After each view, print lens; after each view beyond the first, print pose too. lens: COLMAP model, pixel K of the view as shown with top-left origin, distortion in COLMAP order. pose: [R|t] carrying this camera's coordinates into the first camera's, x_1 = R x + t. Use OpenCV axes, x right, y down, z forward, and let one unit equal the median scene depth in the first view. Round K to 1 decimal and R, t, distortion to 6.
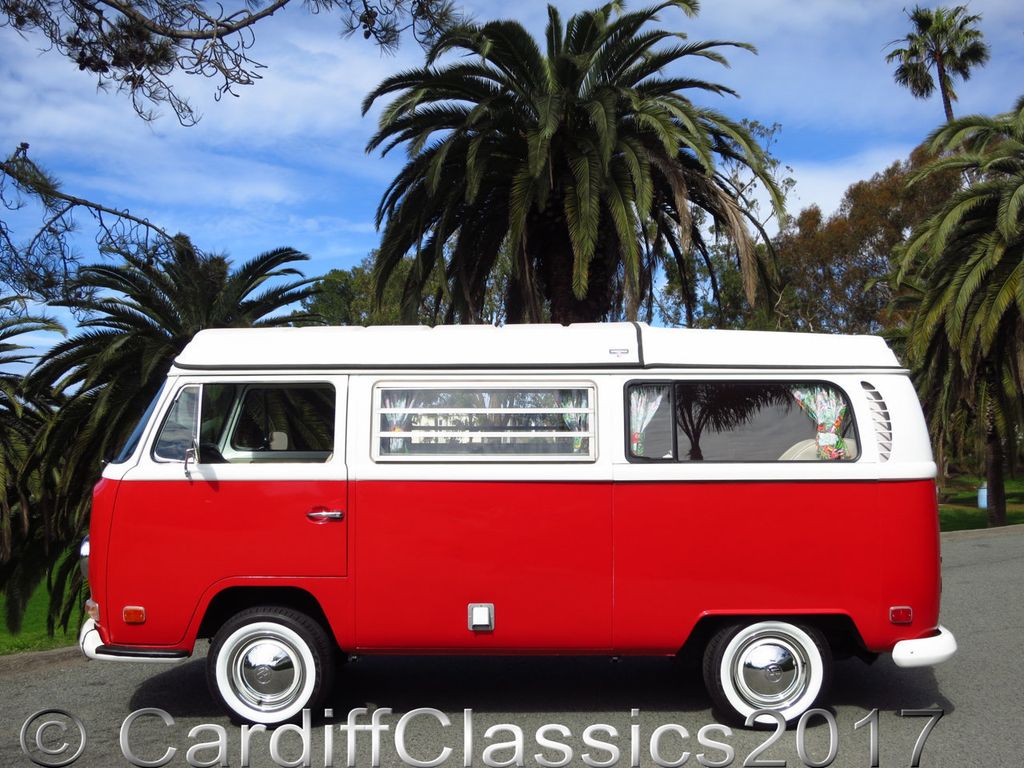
lens RADIAL K [[1150.9, 0, 492.3], [0, 1150.9, 382.9], [0, 0, 1]] dist [-0.069611, -0.019164]
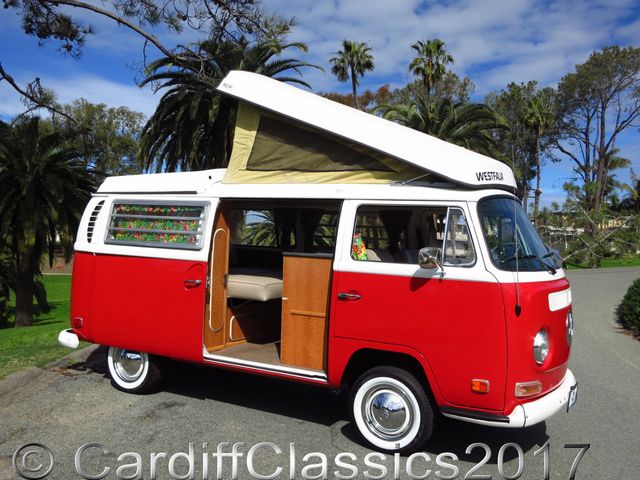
lens RADIAL K [[632.4, 0, 320.0], [0, 632.4, 240.0], [0, 0, 1]] dist [-0.059349, 0.008980]
pose [[0.907735, 0.048447, 0.416738, -0.331715], [-0.073410, 0.996328, 0.044074, -0.005290], [-0.413073, -0.070600, 0.907957, -0.207897]]
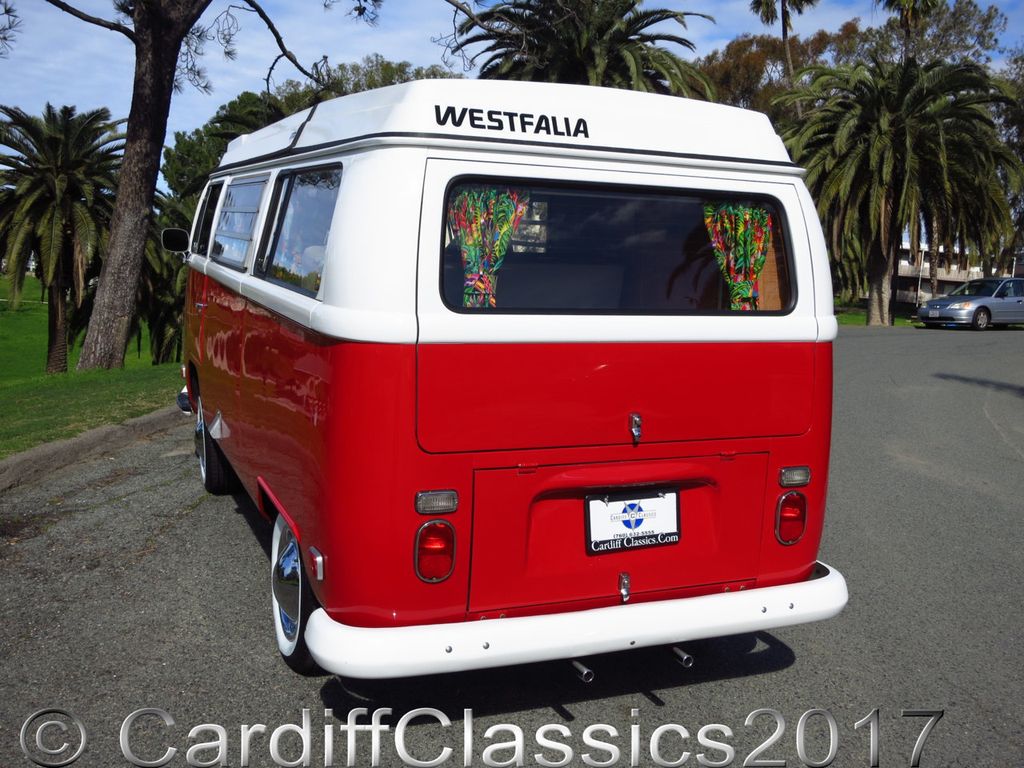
lens RADIAL K [[1018.9, 0, 512.0], [0, 1018.9, 384.0], [0, 0, 1]] dist [-0.043277, -0.014859]
pose [[0.977221, 0.047313, 0.206884, -0.352416], [-0.083120, 0.982280, 0.167978, -0.010822], [-0.195271, -0.181348, 0.963837, -0.450306]]
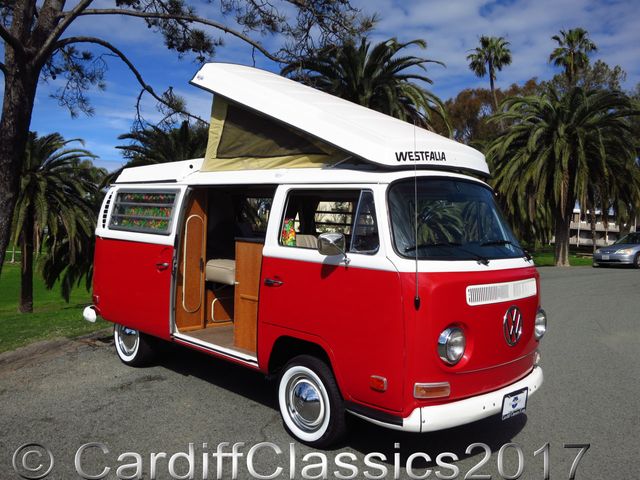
lens RADIAL K [[582.3, 0, 320.0], [0, 582.3, 240.0], [0, 0, 1]] dist [-0.041258, -0.001915]
pose [[0.984611, 0.050018, 0.167449, -0.240451], [-0.064009, 0.994800, 0.079224, -0.008355], [-0.162616, -0.088723, 0.982692, -0.212061]]
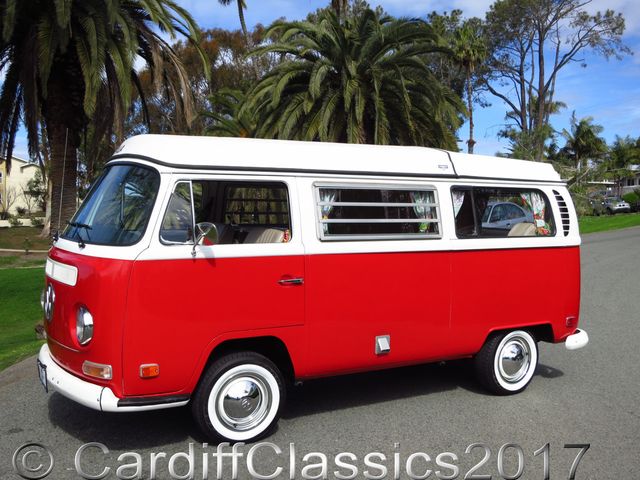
lens RADIAL K [[722.5, 0, 320.0], [0, 722.5, 240.0], [0, 0, 1]] dist [-0.094447, 0.017530]
pose [[0.838167, -0.017178, 0.545144, -0.170891], [-0.032227, 0.996198, 0.080941, -0.000600], [-0.544461, -0.085410, 0.834426, 0.083912]]
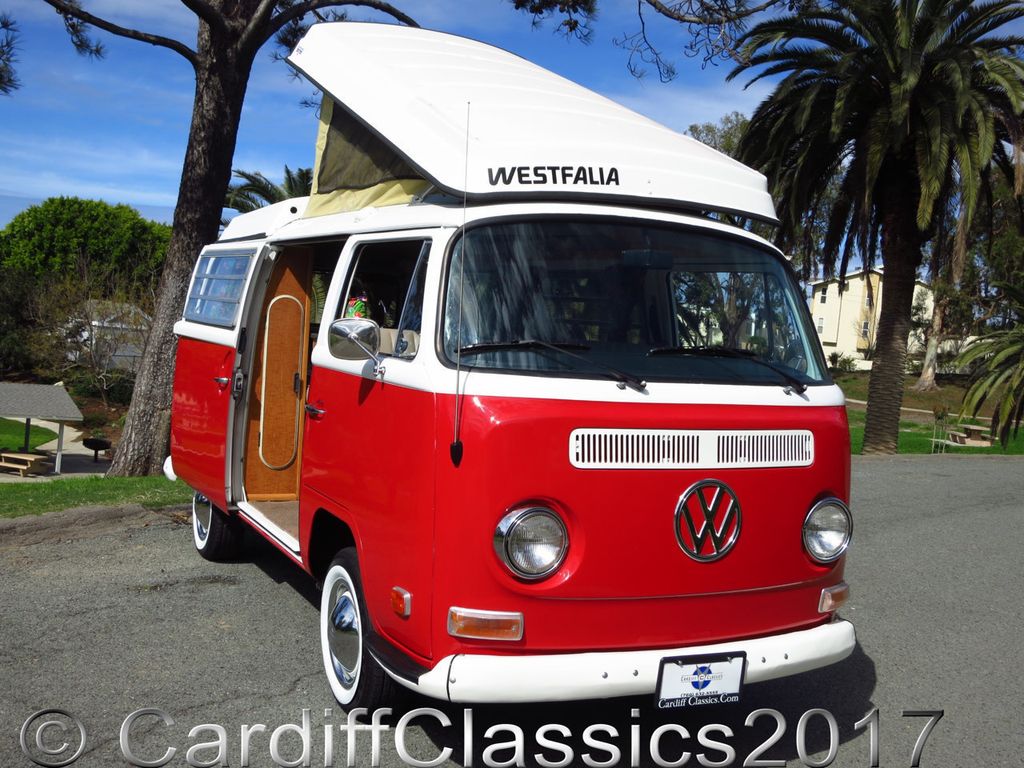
lens RADIAL K [[1134.7, 0, 512.0], [0, 1134.7, 384.0], [0, 0, 1]] dist [-0.056957, -0.019463]
pose [[0.983651, 0.090640, -0.155614, -0.144315], [-0.074482, 0.991497, 0.106705, -0.007834], [0.163962, -0.093370, 0.982038, -0.218653]]
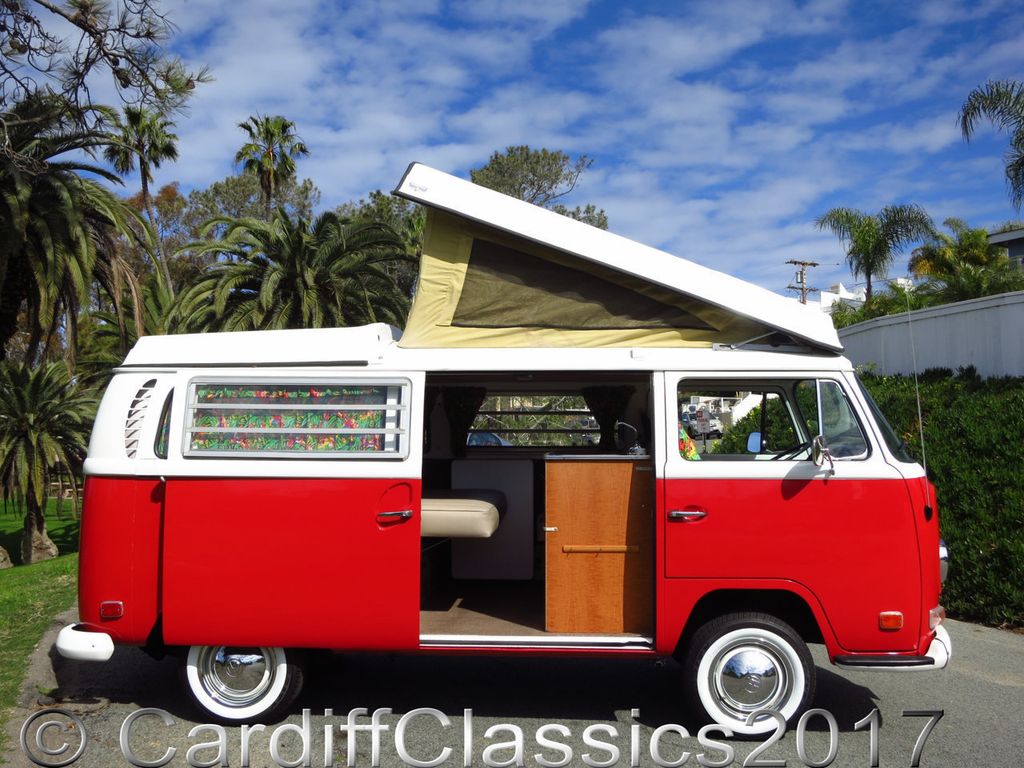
lens RADIAL K [[1011.9, 0, 512.0], [0, 1011.9, 384.0], [0, 0, 1]] dist [-0.059349, 0.008980]
pose [[0.636060, 0.054006, 0.769747, -0.449036], [-0.043863, 0.998465, -0.033808, 0.003107], [-0.770392, -0.012260, 0.637453, -0.124847]]
